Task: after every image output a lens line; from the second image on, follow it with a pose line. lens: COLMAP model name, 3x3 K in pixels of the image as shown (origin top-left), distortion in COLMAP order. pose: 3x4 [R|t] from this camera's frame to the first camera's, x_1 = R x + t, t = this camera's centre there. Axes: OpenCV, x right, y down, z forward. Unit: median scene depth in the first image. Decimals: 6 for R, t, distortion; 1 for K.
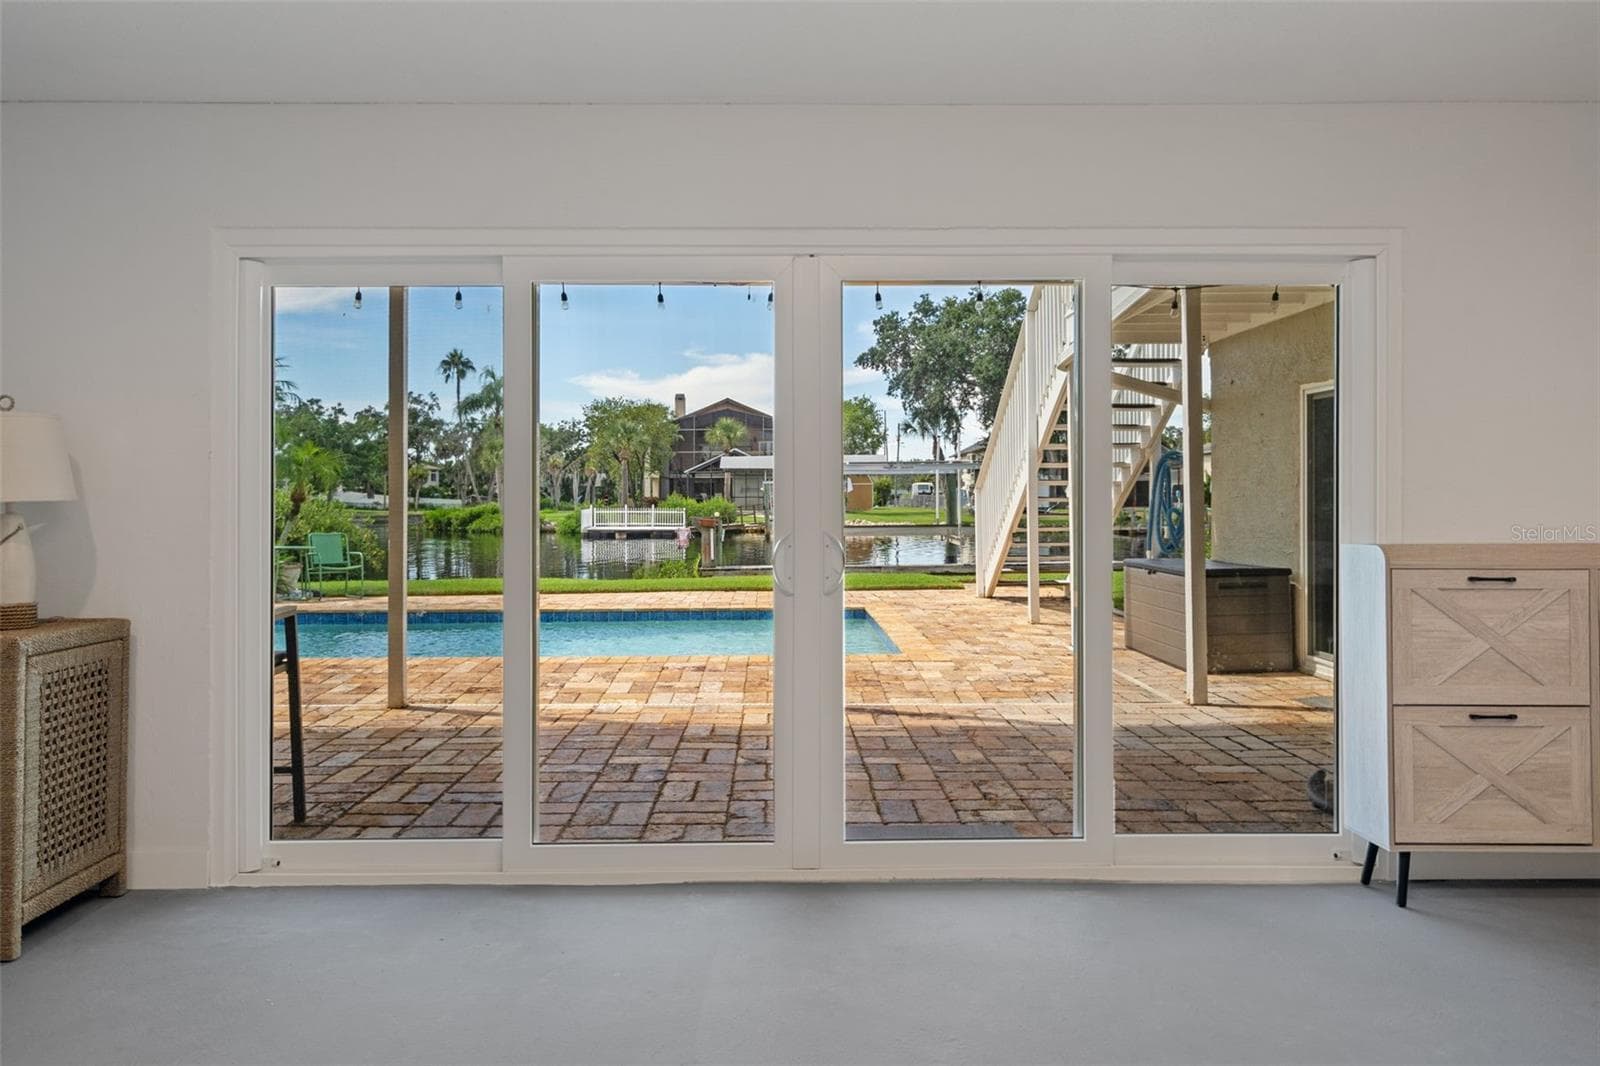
lens RADIAL K [[1033.5, 0, 784.8], [0, 1033.5, 485.2], [0, 0, 1]] dist [0.030781, 0.000470]
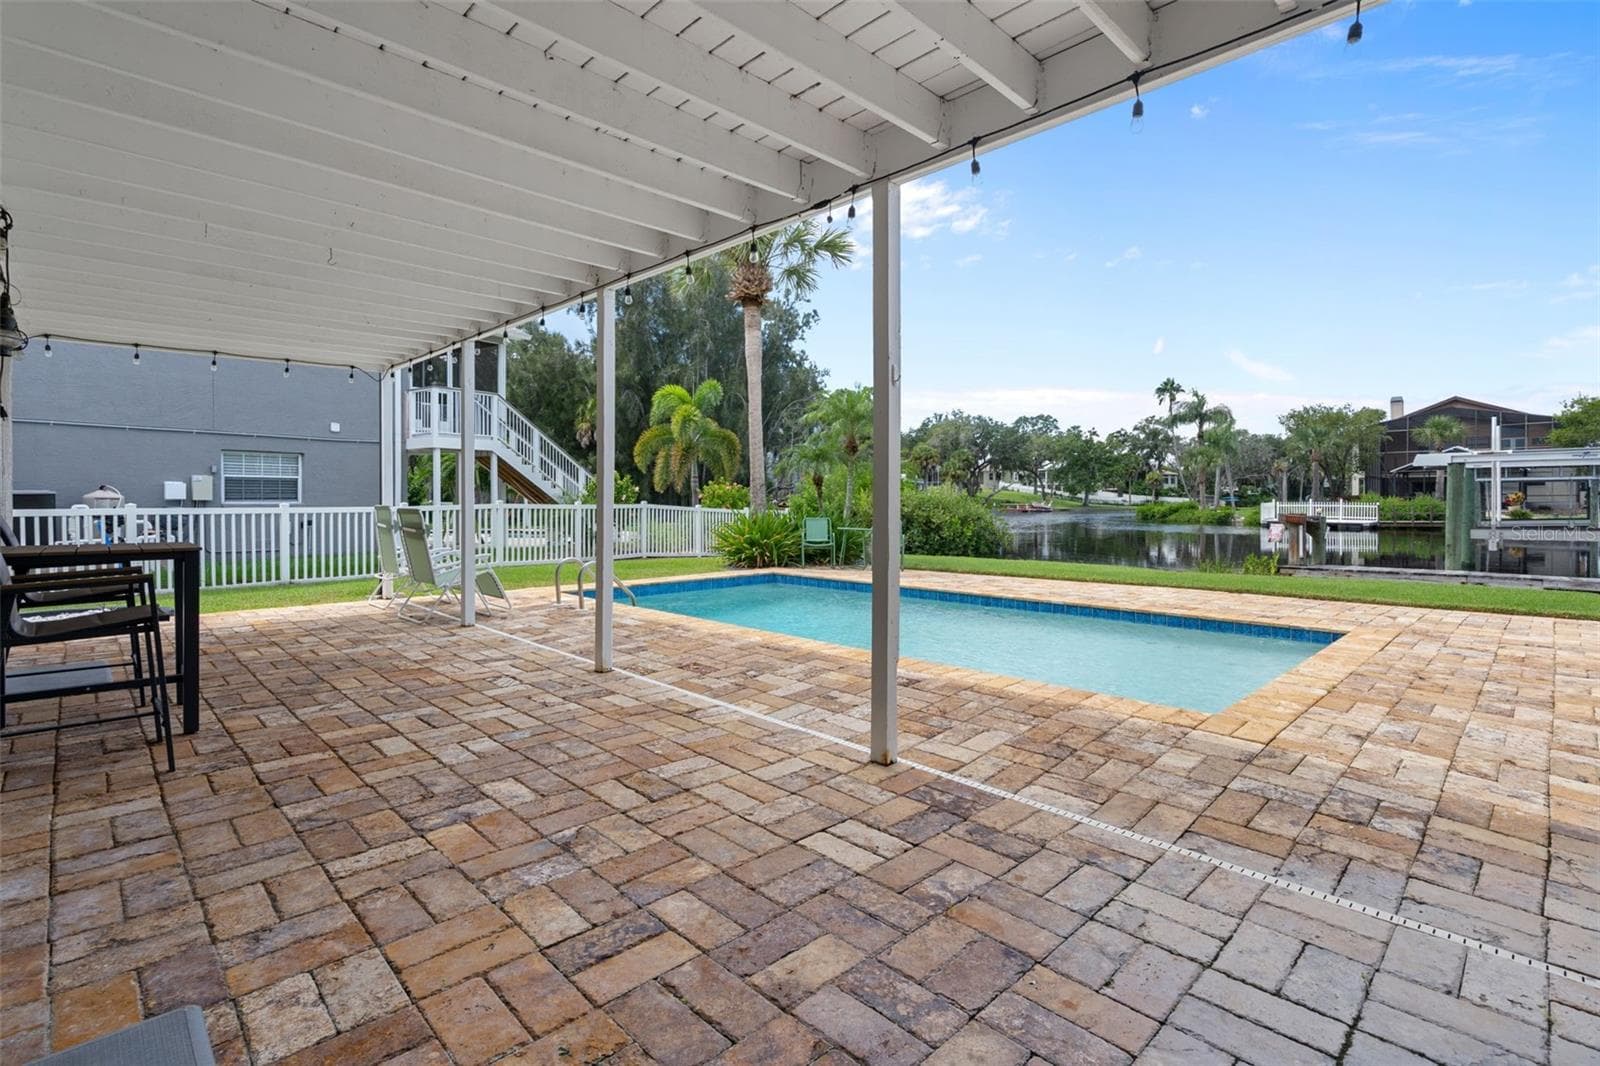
lens RADIAL K [[742.3, 0, 802.3], [0, 742.3, 521.2], [0, 0, 1]] dist [-0.004021, 0.001532]
pose [[0.691031, 0.025291, -0.722382, 0.427398], [0.007109, 0.999102, 0.041780, 0.024994], [0.722790, -0.034006, 0.690231, 0.737119]]
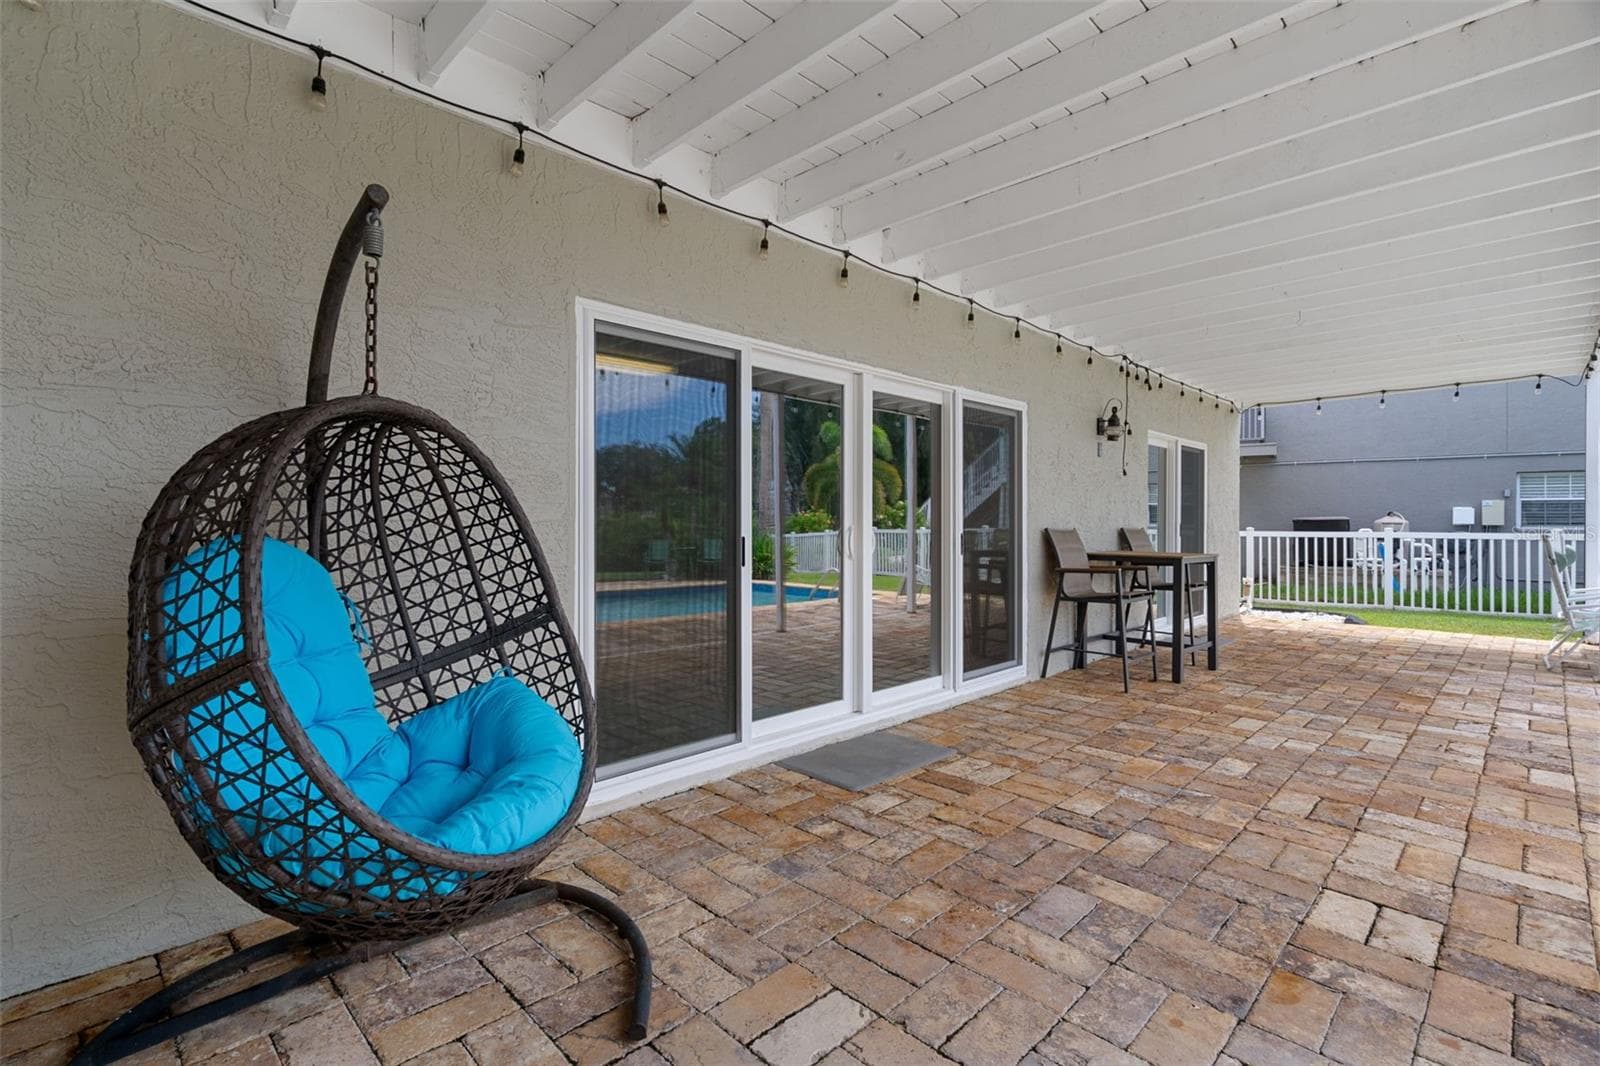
lens RADIAL K [[742.3, 0, 776.9], [0, 742.3, 528.1], [0, 0, 1]] dist [-0.004021, 0.001532]
pose [[-0.729710, 0.006965, -0.683722, 0.635516], [0.012055, 0.999924, -0.002680, 0.032066], [0.683651, -0.010198, -0.729738, 1.173286]]
